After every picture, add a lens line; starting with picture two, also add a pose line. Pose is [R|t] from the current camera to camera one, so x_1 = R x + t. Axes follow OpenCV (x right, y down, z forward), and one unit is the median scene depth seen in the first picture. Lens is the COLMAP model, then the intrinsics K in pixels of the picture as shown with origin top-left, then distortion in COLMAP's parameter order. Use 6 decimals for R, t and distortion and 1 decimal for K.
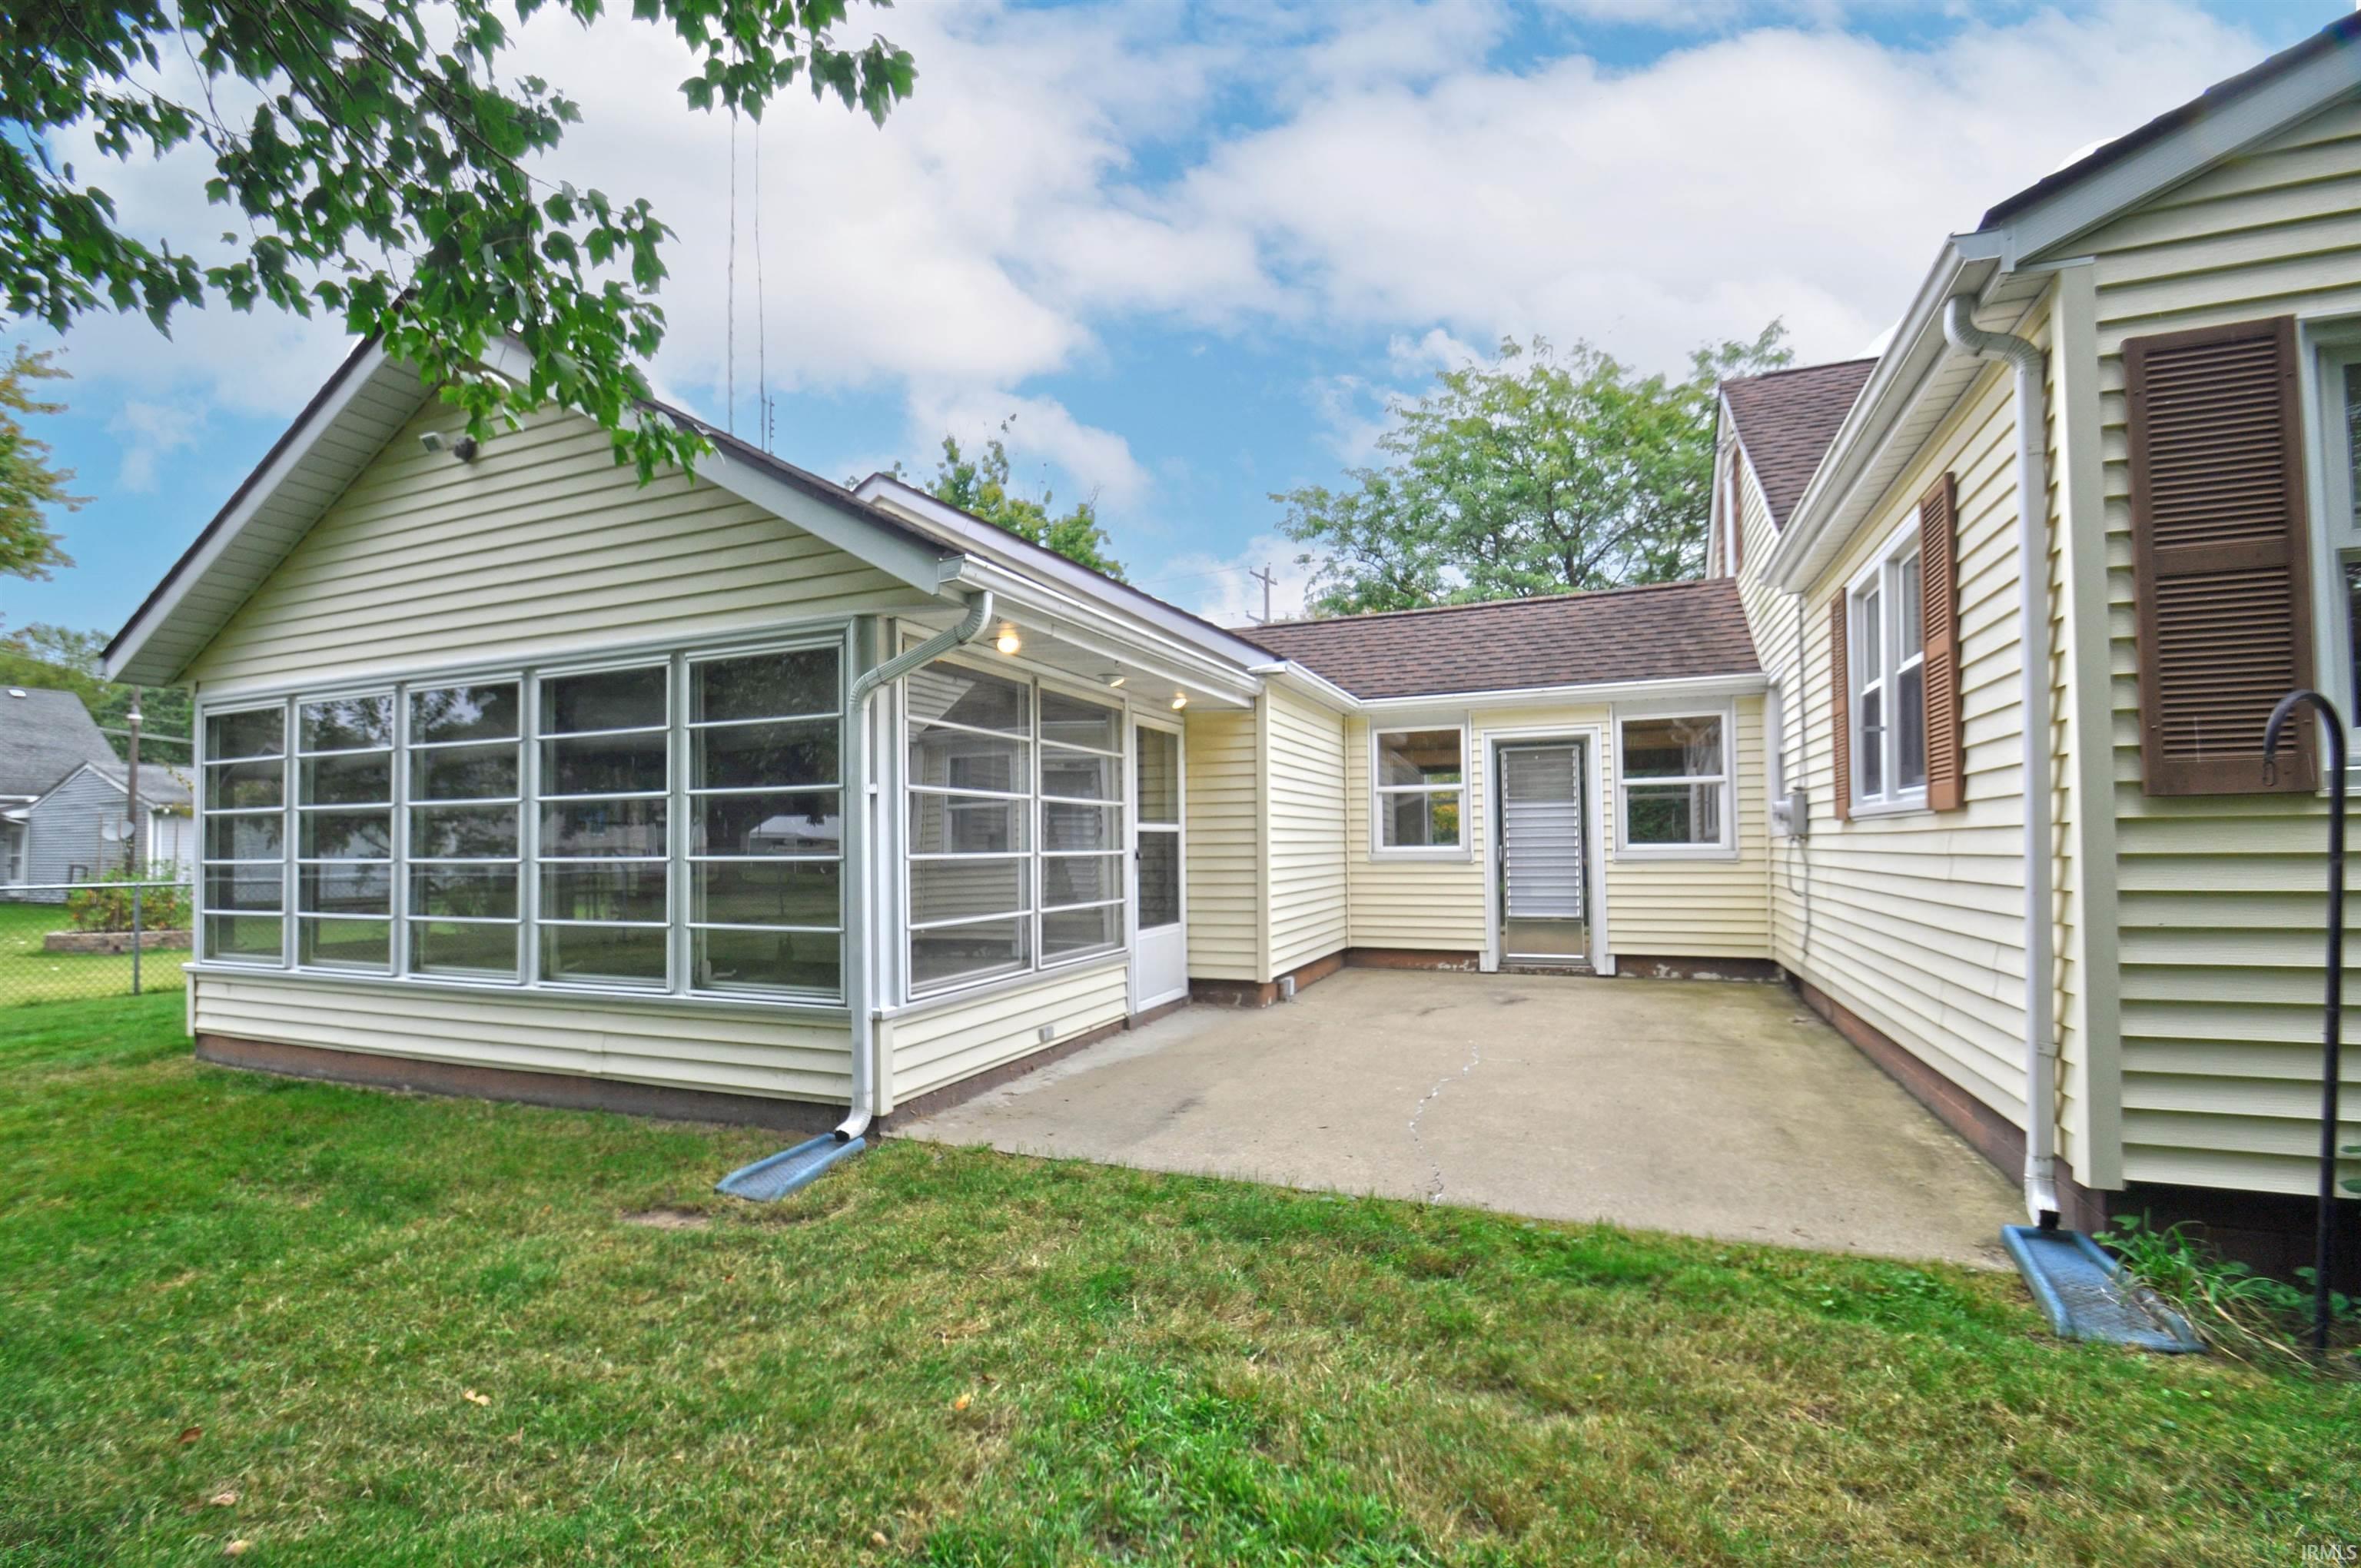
lens RADIAL K [[1014.1, 0, 1146.3], [0, 1014.1, 820.2], [0, 0, 1]] dist [0.002530, -0.014402]
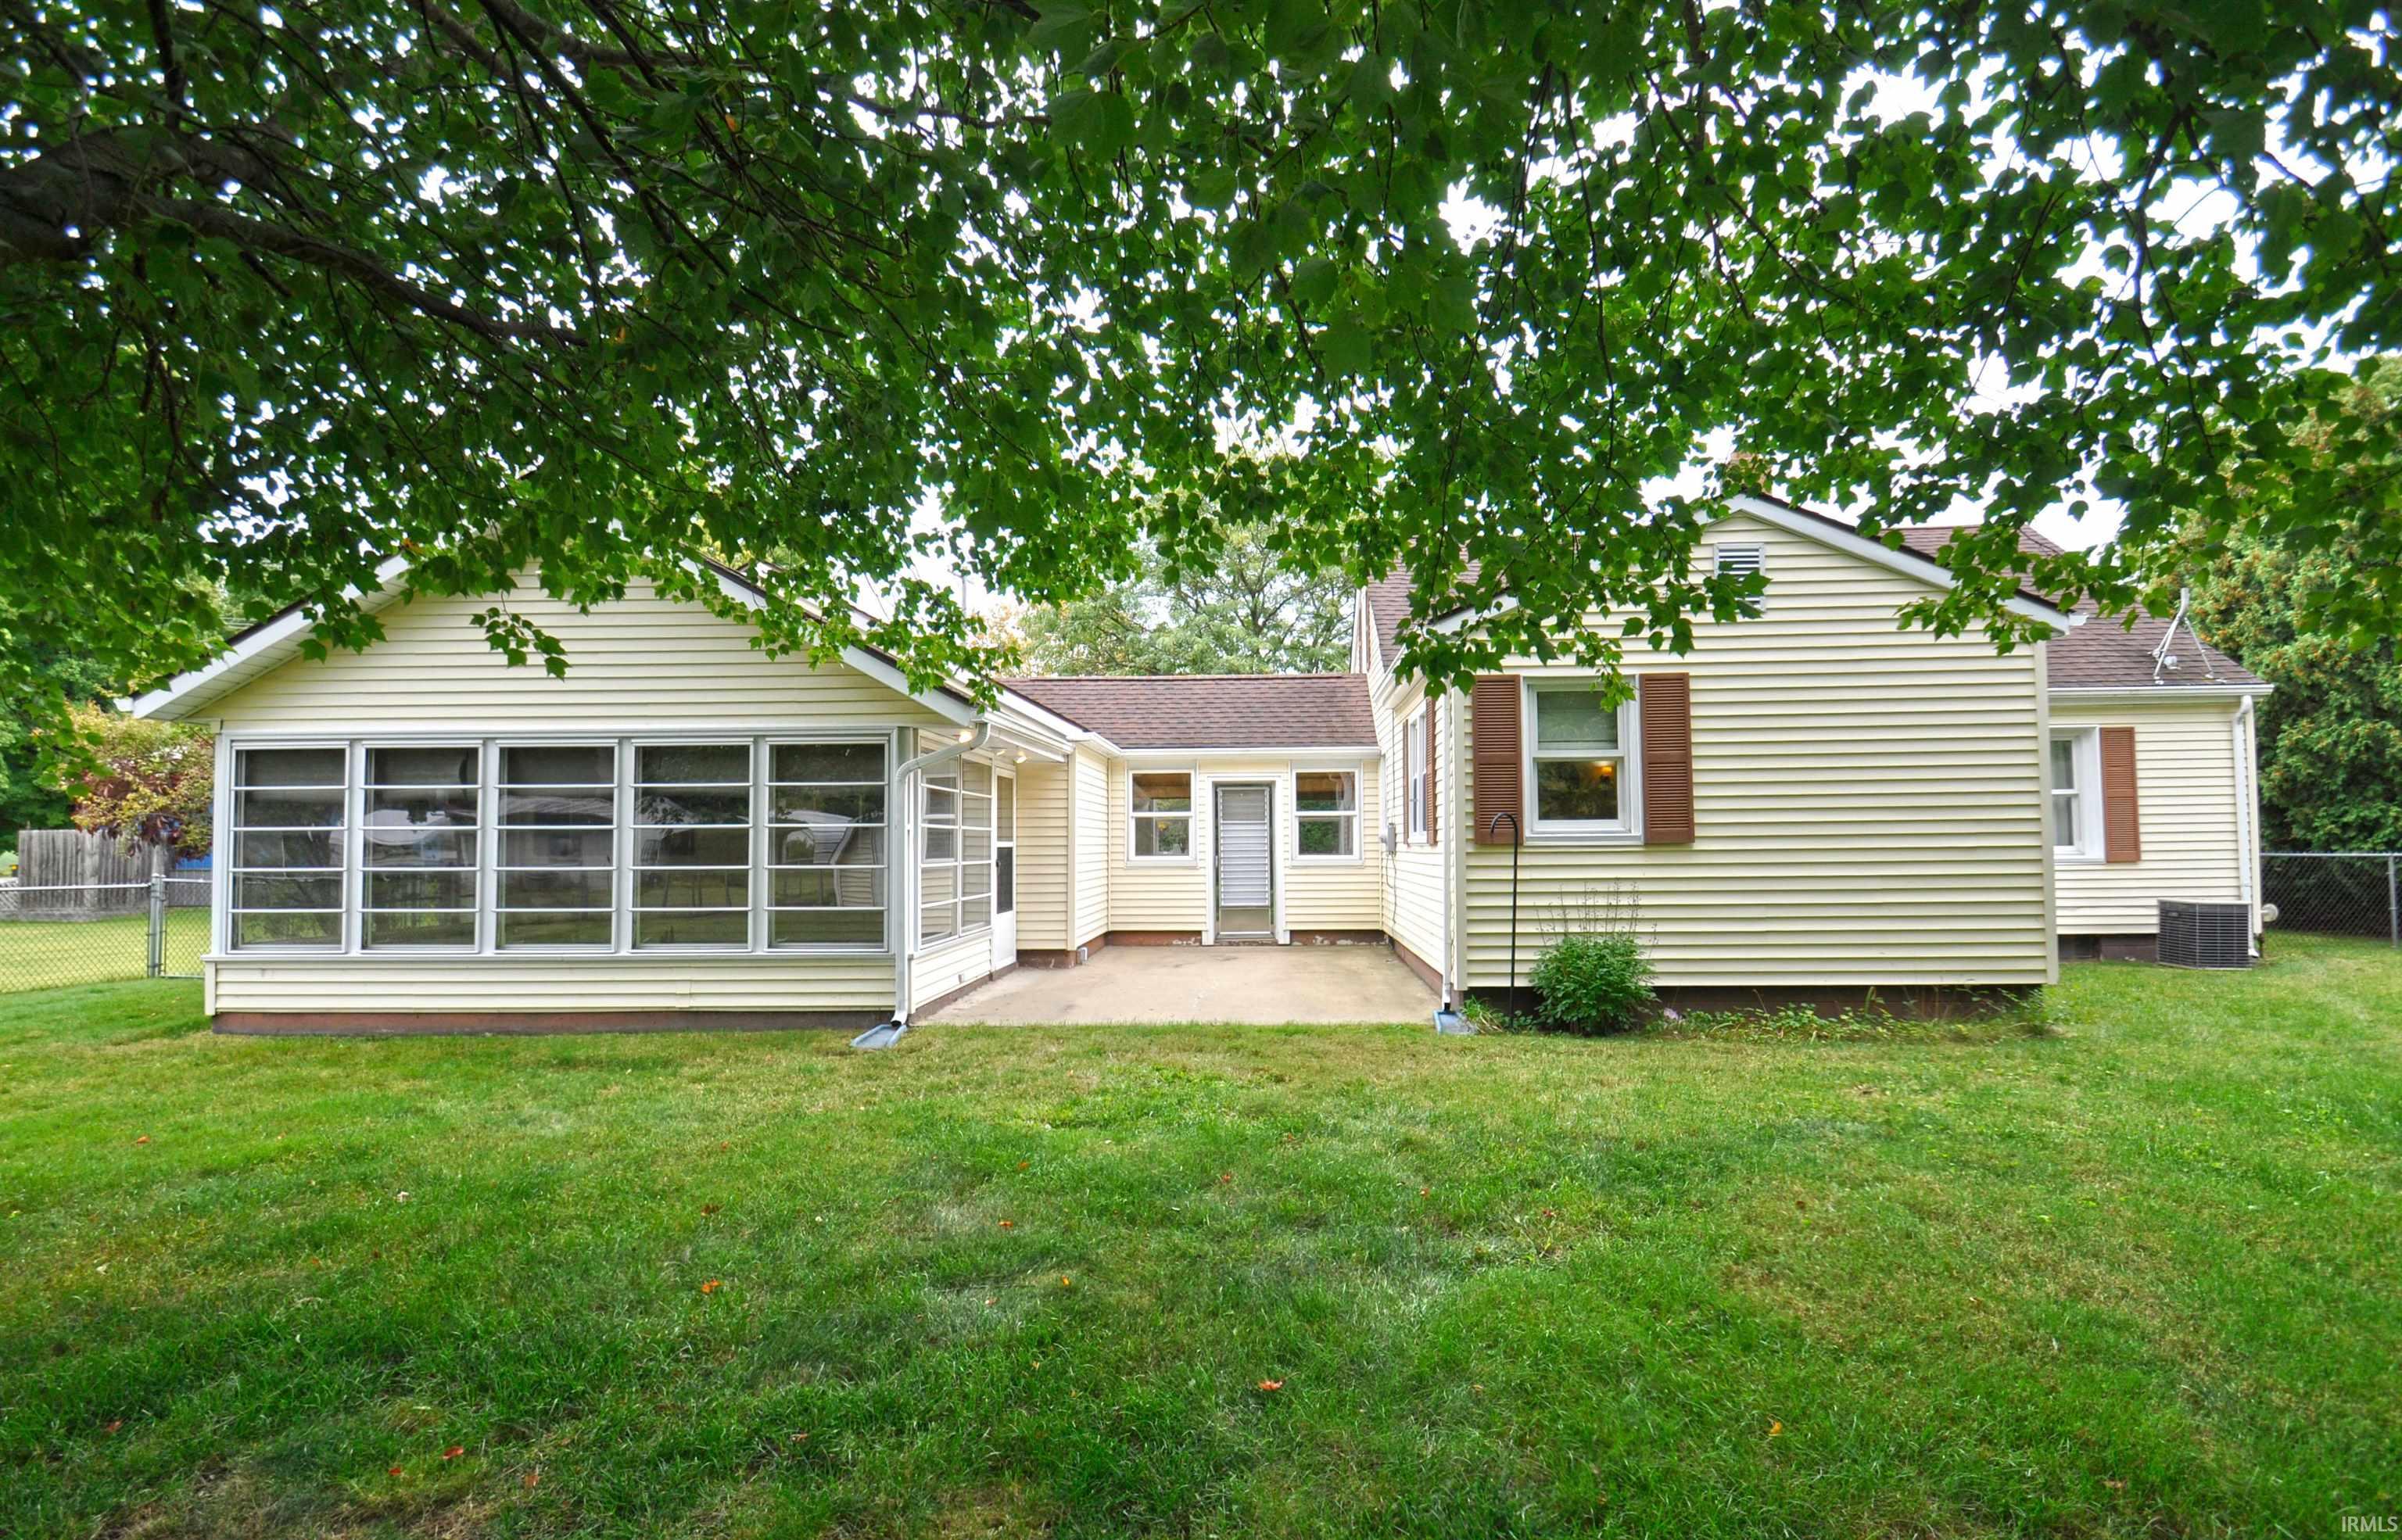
lens RADIAL K [[1122.8, 0, 1174.0], [0, 1122.8, 799.3], [0, 0, 1]] dist [0.002882, -0.013153]
pose [[0.944701, 0.018281, 0.327424, -0.287044], [-0.012125, 0.999709, -0.020835, -0.026502], [-0.327710, 0.015713, 0.944648, -0.599344]]
